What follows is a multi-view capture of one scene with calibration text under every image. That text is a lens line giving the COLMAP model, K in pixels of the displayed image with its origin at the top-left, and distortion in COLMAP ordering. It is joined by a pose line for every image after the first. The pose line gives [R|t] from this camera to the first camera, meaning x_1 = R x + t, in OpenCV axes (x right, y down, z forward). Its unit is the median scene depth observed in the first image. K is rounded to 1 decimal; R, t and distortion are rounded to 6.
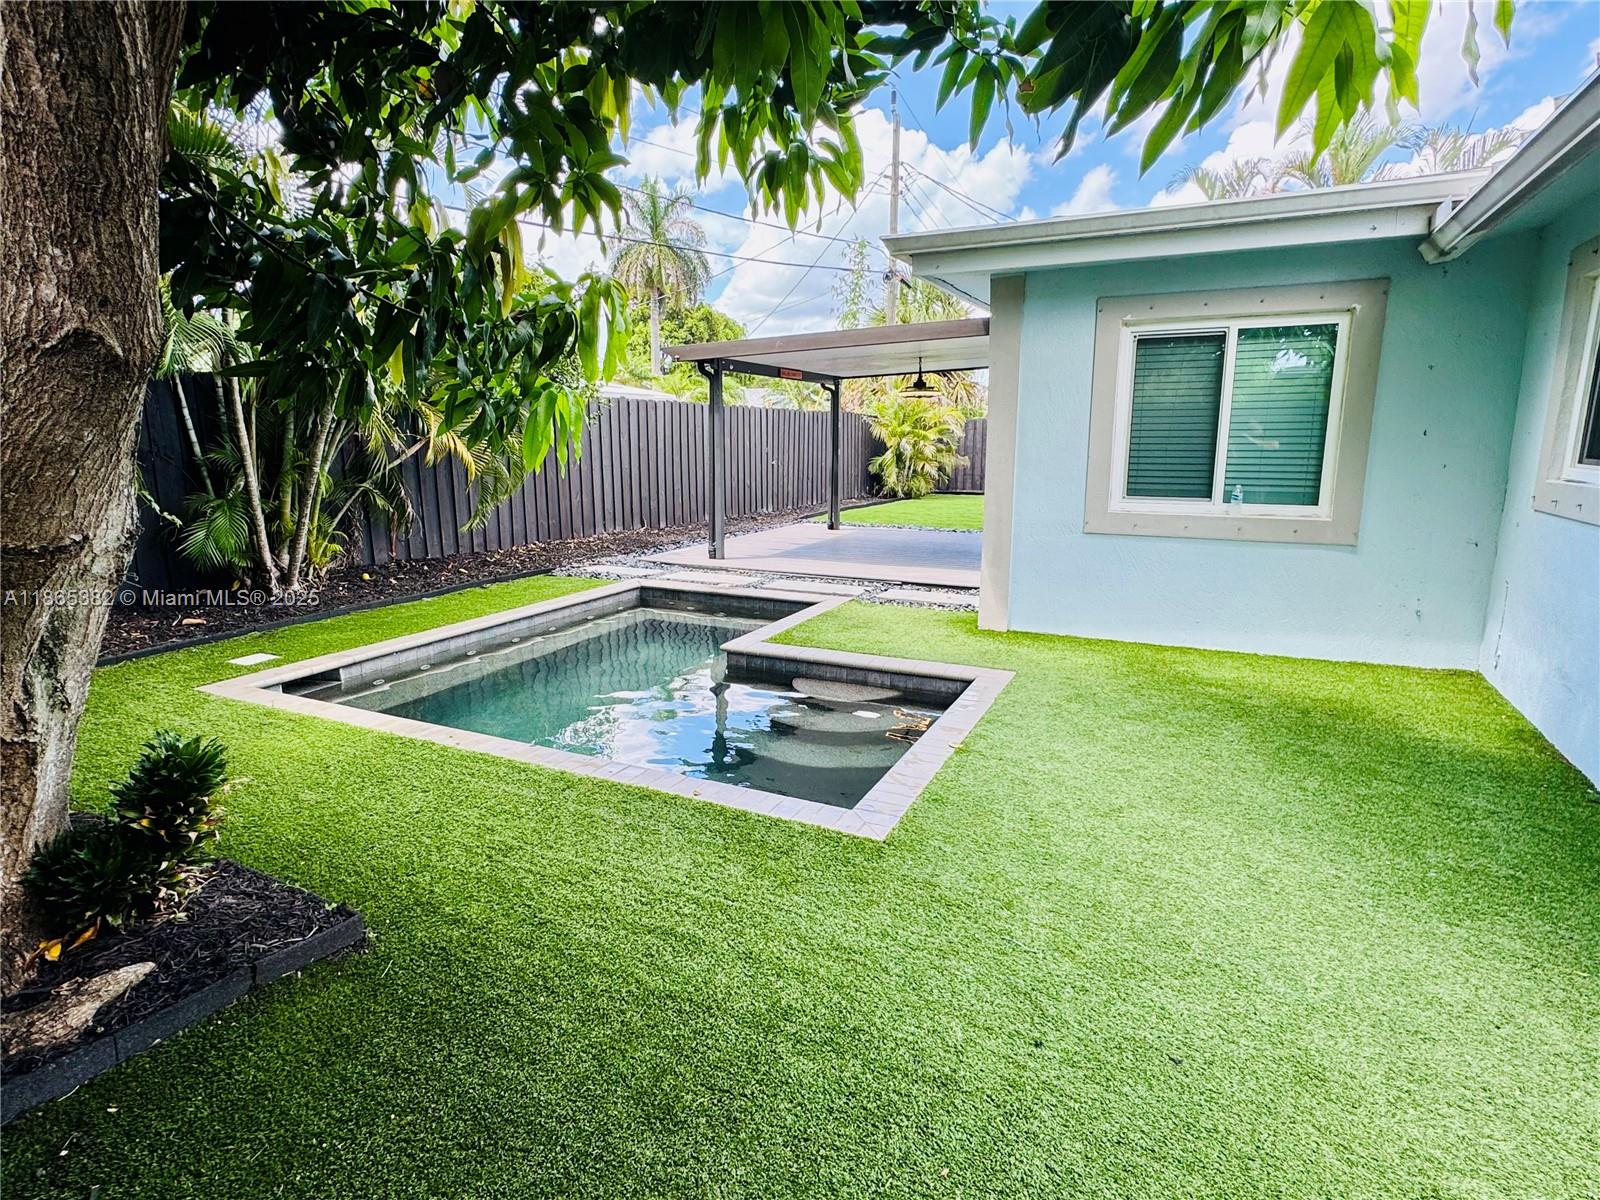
lens RADIAL K [[848.6, 0, 808.0], [0, 848.6, 596.0], [0, 0, 1]] dist [-0.000843, -0.000459]
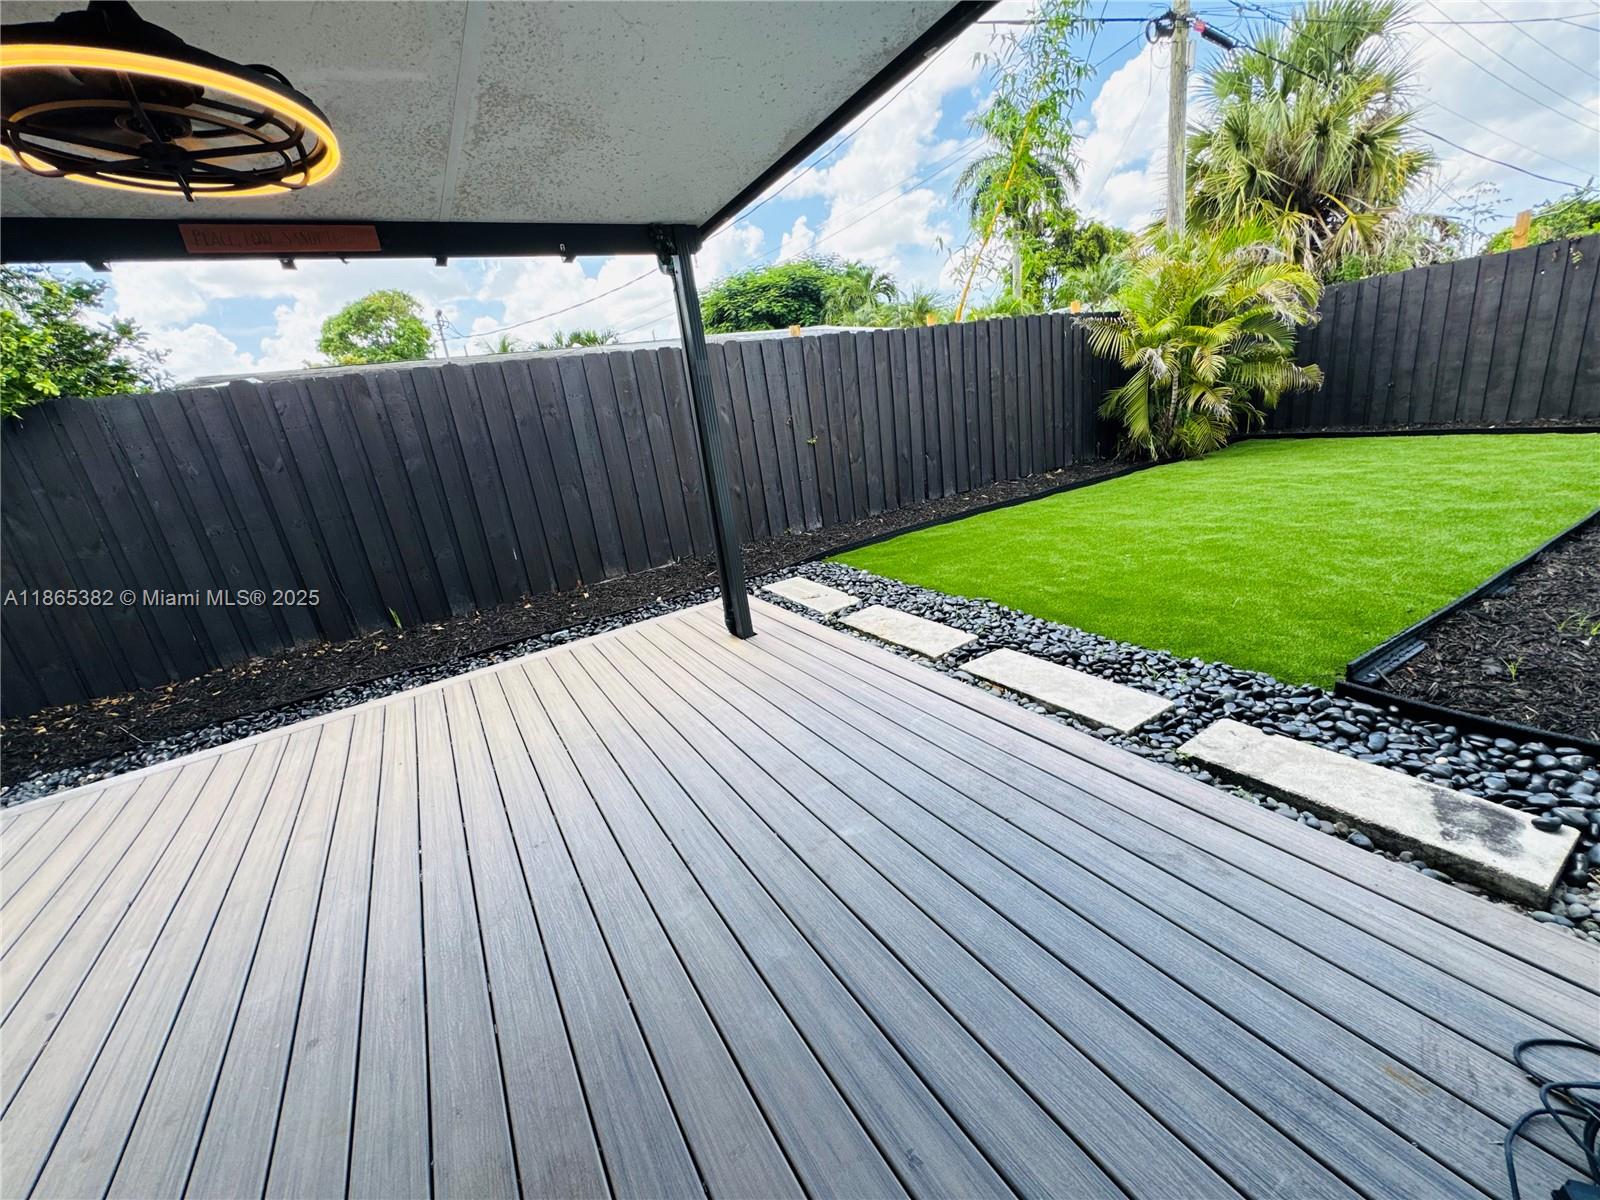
lens RADIAL K [[637.7, 0, 797.8], [0, 637.7, 600.7], [0, 0, 1]] dist [0.001288, 0.000075]
pose [[0.832684, 0.059494, -0.550543, 0.319607], [0.029359, 0.988070, 0.151180, -0.202432], [0.552970, -0.142048, 0.821003, 1.099690]]
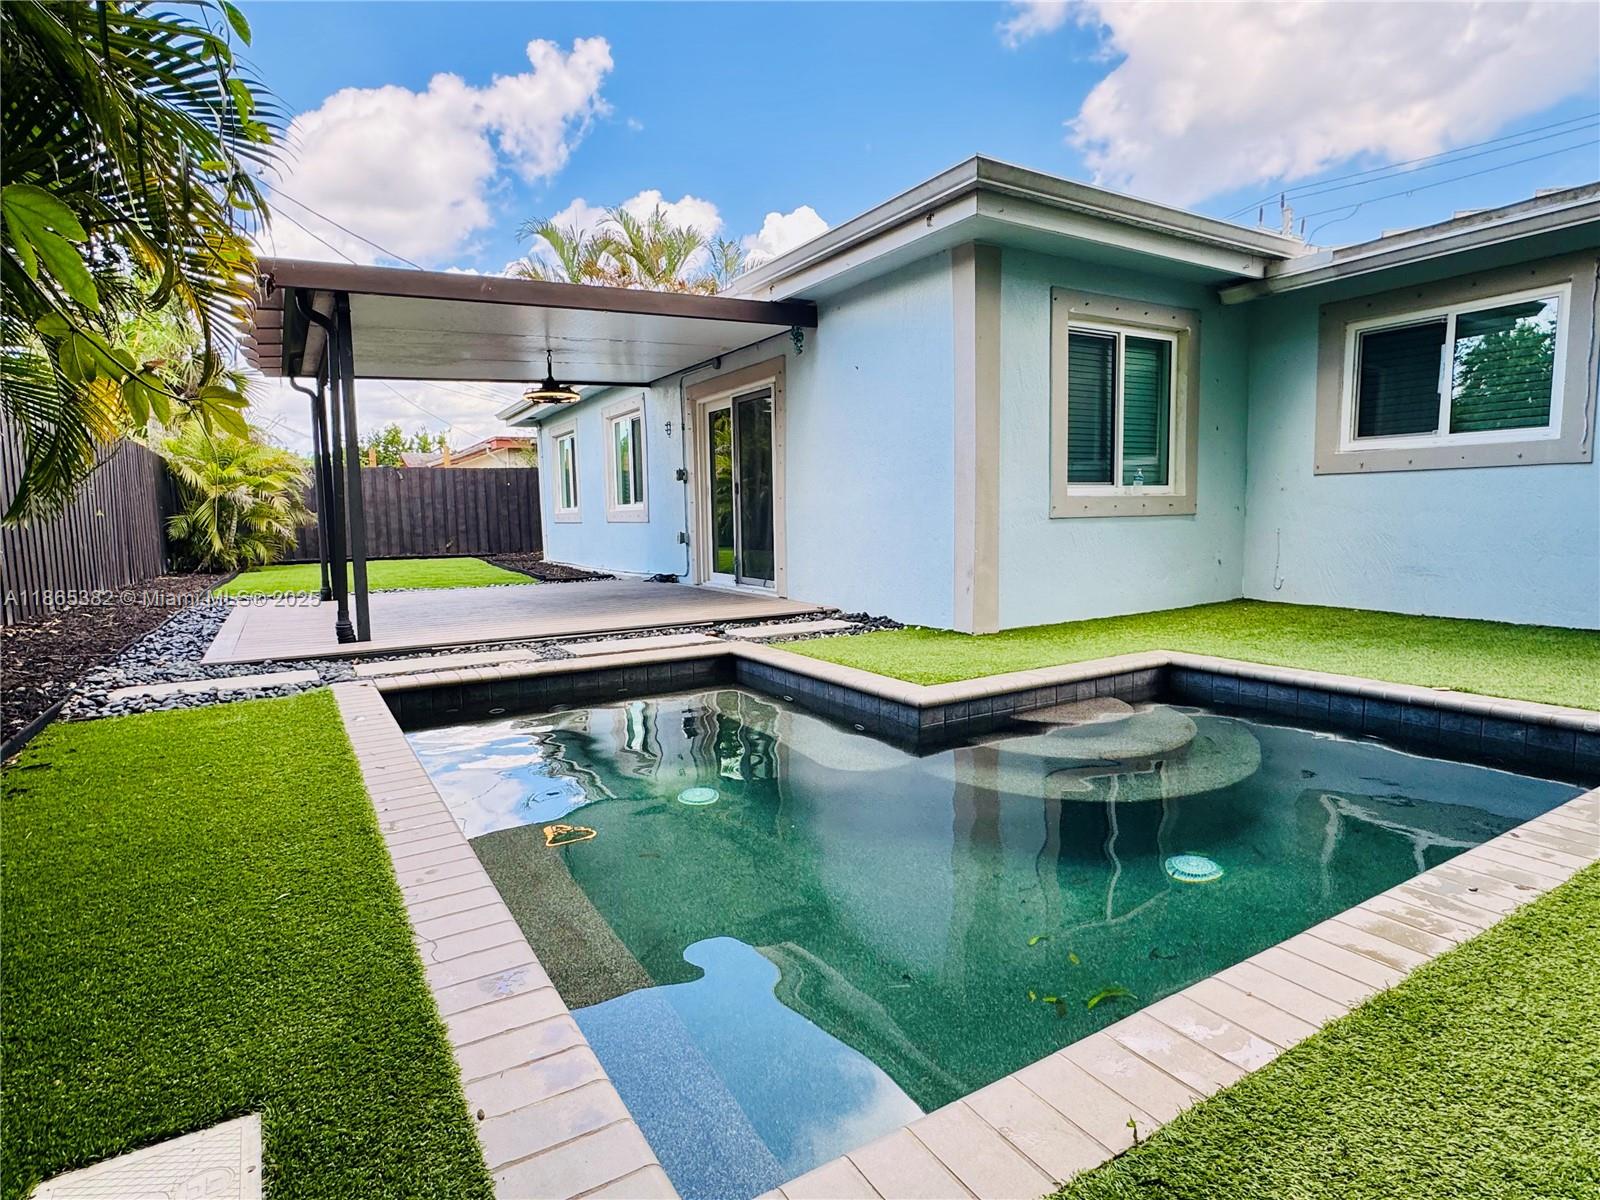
lens RADIAL K [[848.6, 0, 792.3], [0, 848.6, 597.8], [0, 0, 1]] dist [-0.000843, -0.000459]
pose [[0.551807, -0.095260, 0.828514, -0.474252], [0.173764, 0.984784, -0.002503, -0.023112], [-0.815669, 0.145347, 0.559963, 0.489534]]
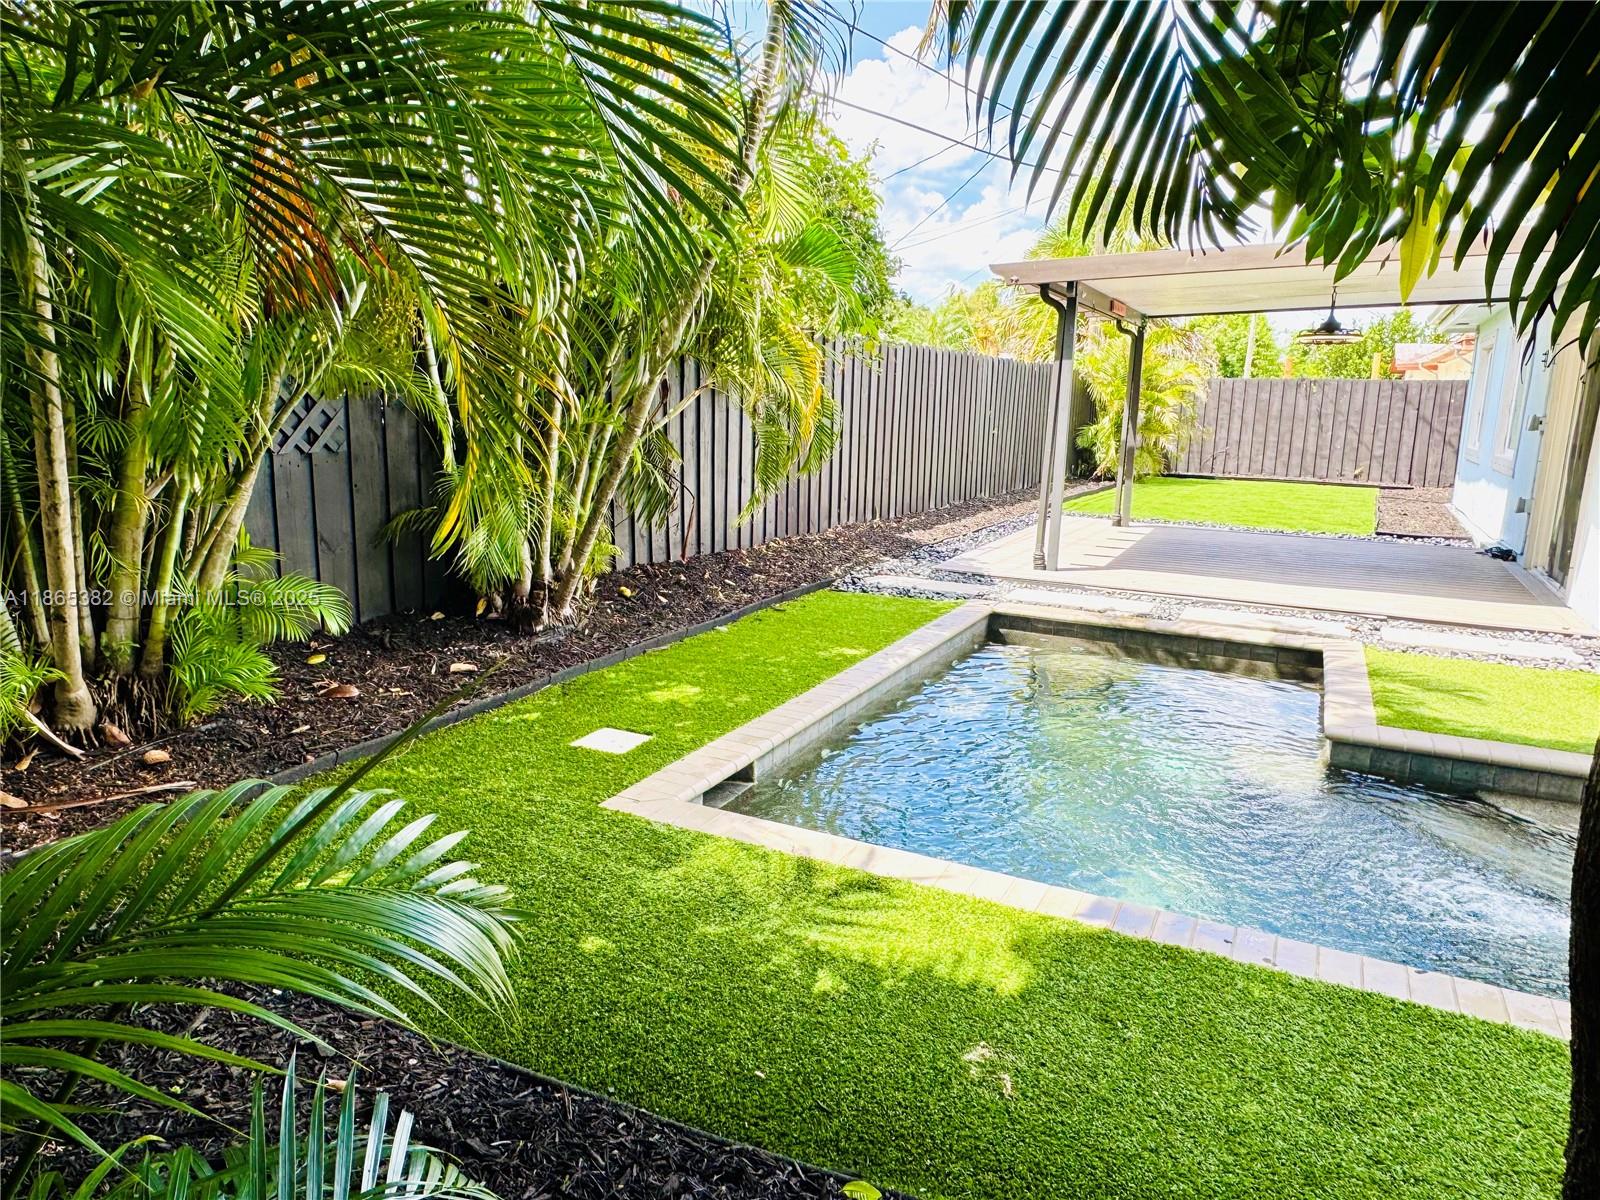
lens RADIAL K [[1036.5, 0, 808.8], [0, 1036.5, 600.1], [0, 0, 1]] dist [0.007234, 0.000851]
pose [[0.999656, 0.025329, -0.006752, -0.337389], [-0.025265, 0.999636, 0.009451, -0.025122], [0.006989, -0.009277, 0.999933, 0.163265]]
